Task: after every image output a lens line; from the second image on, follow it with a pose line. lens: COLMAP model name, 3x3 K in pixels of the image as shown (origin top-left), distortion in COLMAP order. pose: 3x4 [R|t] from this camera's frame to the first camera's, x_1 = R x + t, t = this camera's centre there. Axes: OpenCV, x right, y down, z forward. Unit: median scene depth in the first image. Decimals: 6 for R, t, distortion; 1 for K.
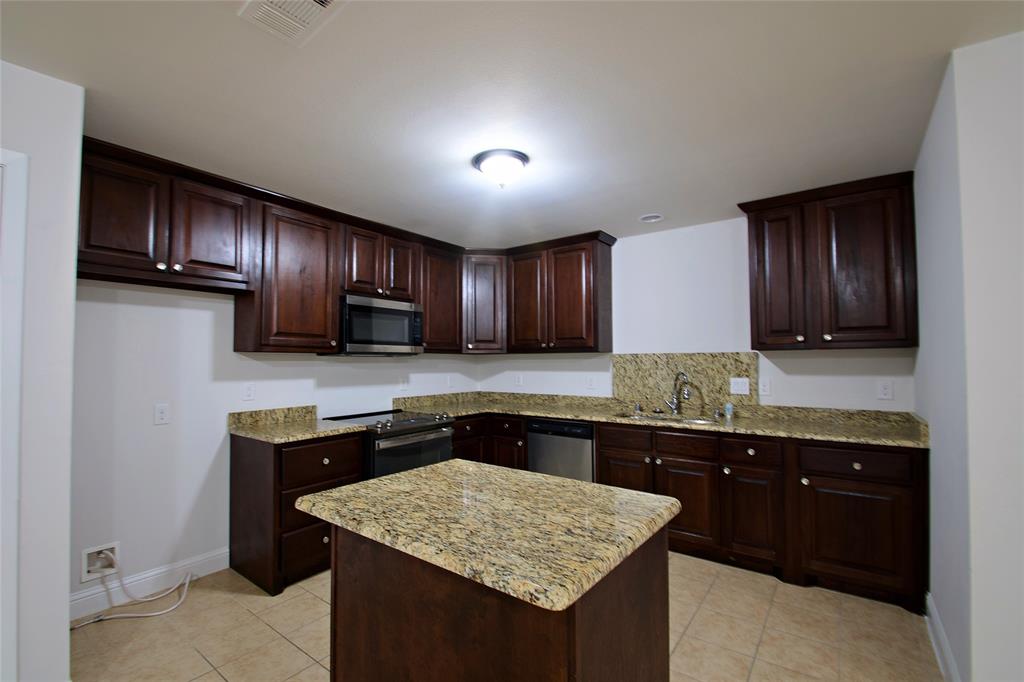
lens RADIAL K [[450.6, 0, 484.5], [0, 450.6, 346.6], [0, 0, 1]] dist [0.001630, -0.000206]
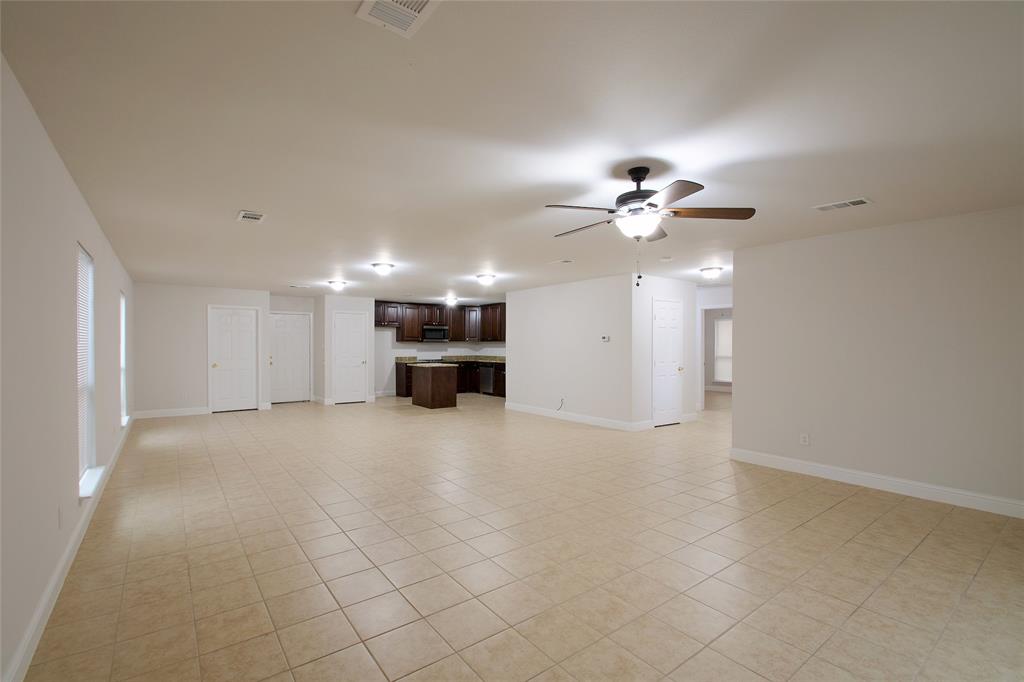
lens RADIAL K [[450.6, 0, 484.5], [0, 450.6, 346.6], [0, 0, 1]] dist [0.001630, -0.000206]
pose [[0.960269, 0.005973, -0.279012, 1.115638], [0.005214, 0.999212, 0.039335, -0.082845], [0.279027, -0.039227, 0.959482, -2.227931]]
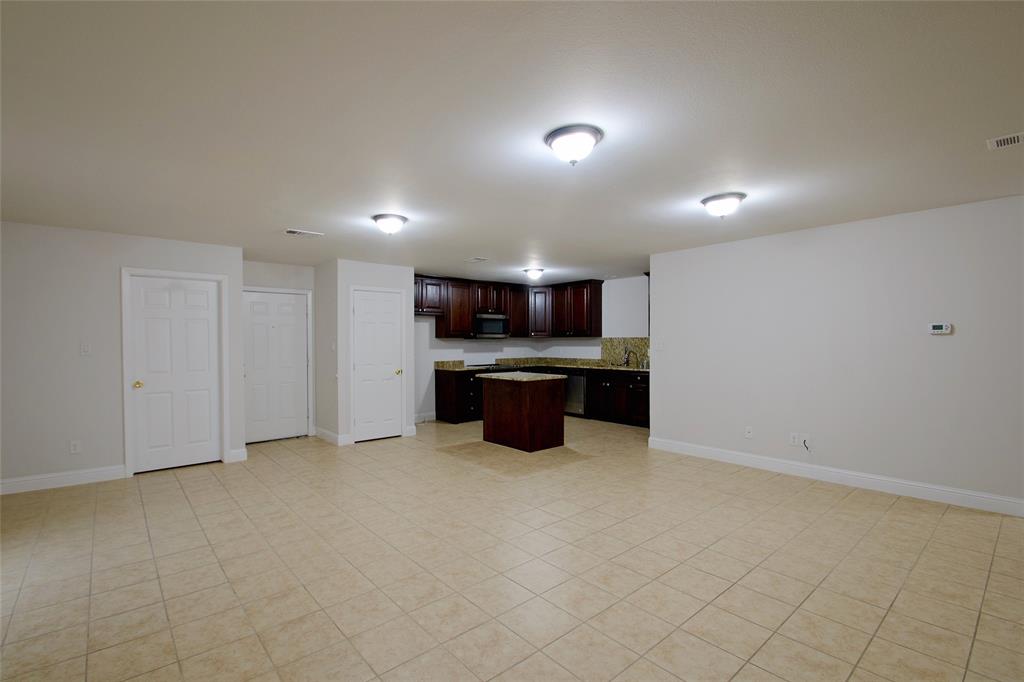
lens RADIAL K [[460.8, 0, 483.9], [0, 460.8, 344.9], [0, 0, 1]] dist [0.000165, -0.000185]
pose [[0.977463, 0.000888, -0.211103, 0.238072], [0.008235, 0.999070, 0.042335, -0.050679], [0.210944, -0.043119, 0.976547, -1.330547]]
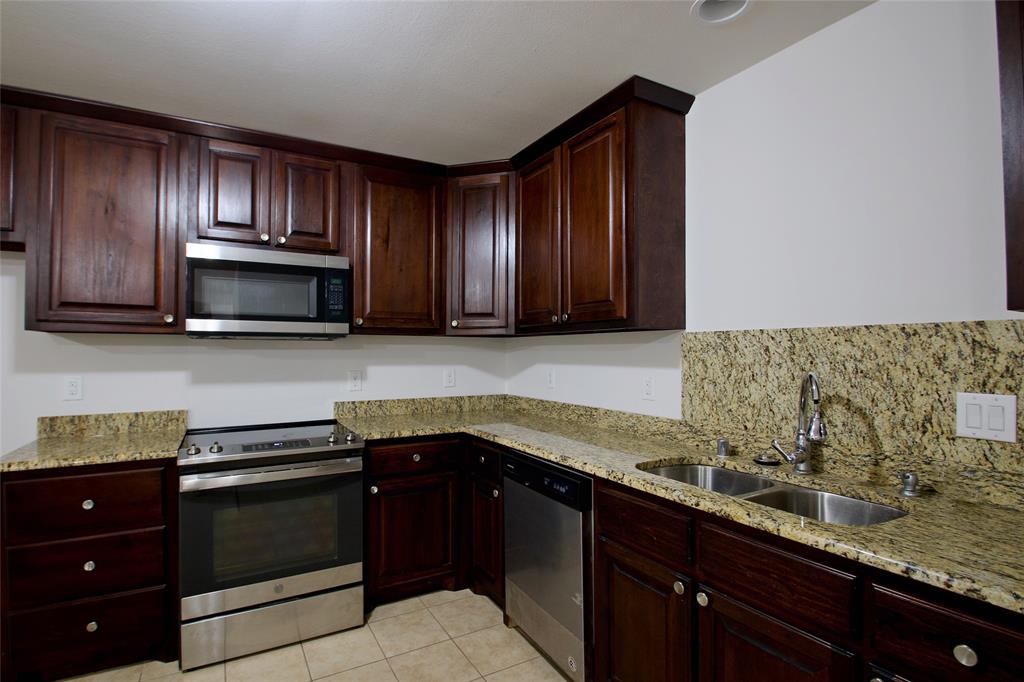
lens RADIAL K [[495.6, 0, 486.5], [0, 495.6, 345.4], [0, 0, 1]] dist [0.007387, -0.019059]
pose [[0.919668, -0.000506, -0.392697, 0.347885], [0.009596, 0.999729, 0.021187, 0.019453], [0.392580, -0.023253, 0.919424, 0.482062]]
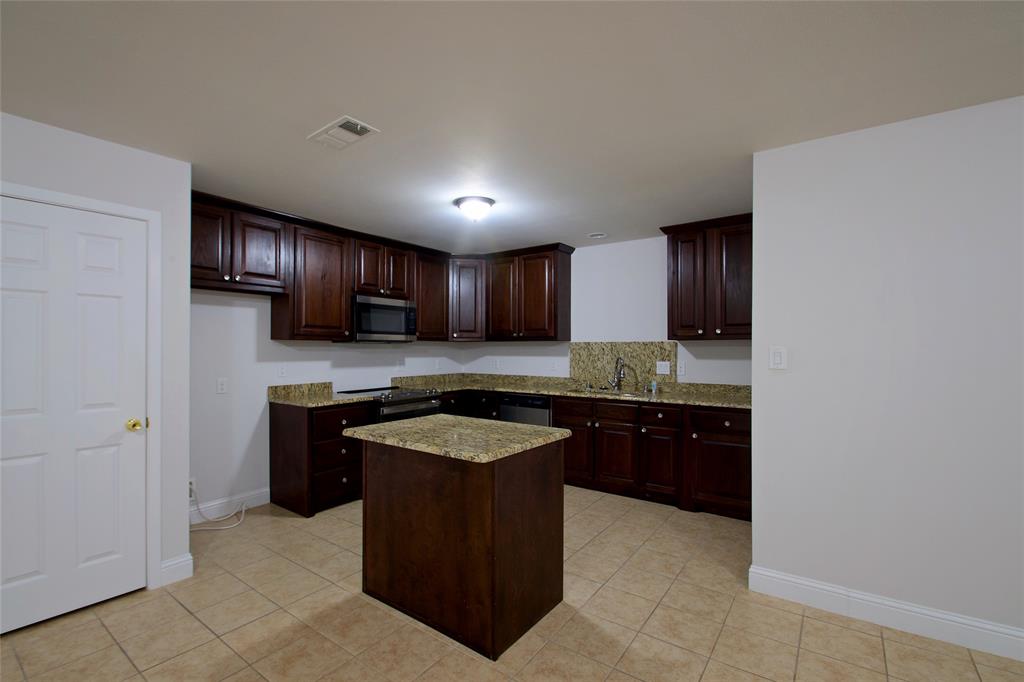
lens RADIAL K [[460.8, 0, 483.9], [0, 460.8, 344.9], [0, 0, 1]] dist [0.000165, -0.000185]
pose [[0.999846, 0.004690, 0.016884, 0.031099], [-0.005150, 0.999613, 0.027319, -0.010921], [-0.016749, -0.027402, 0.999484, -0.297080]]
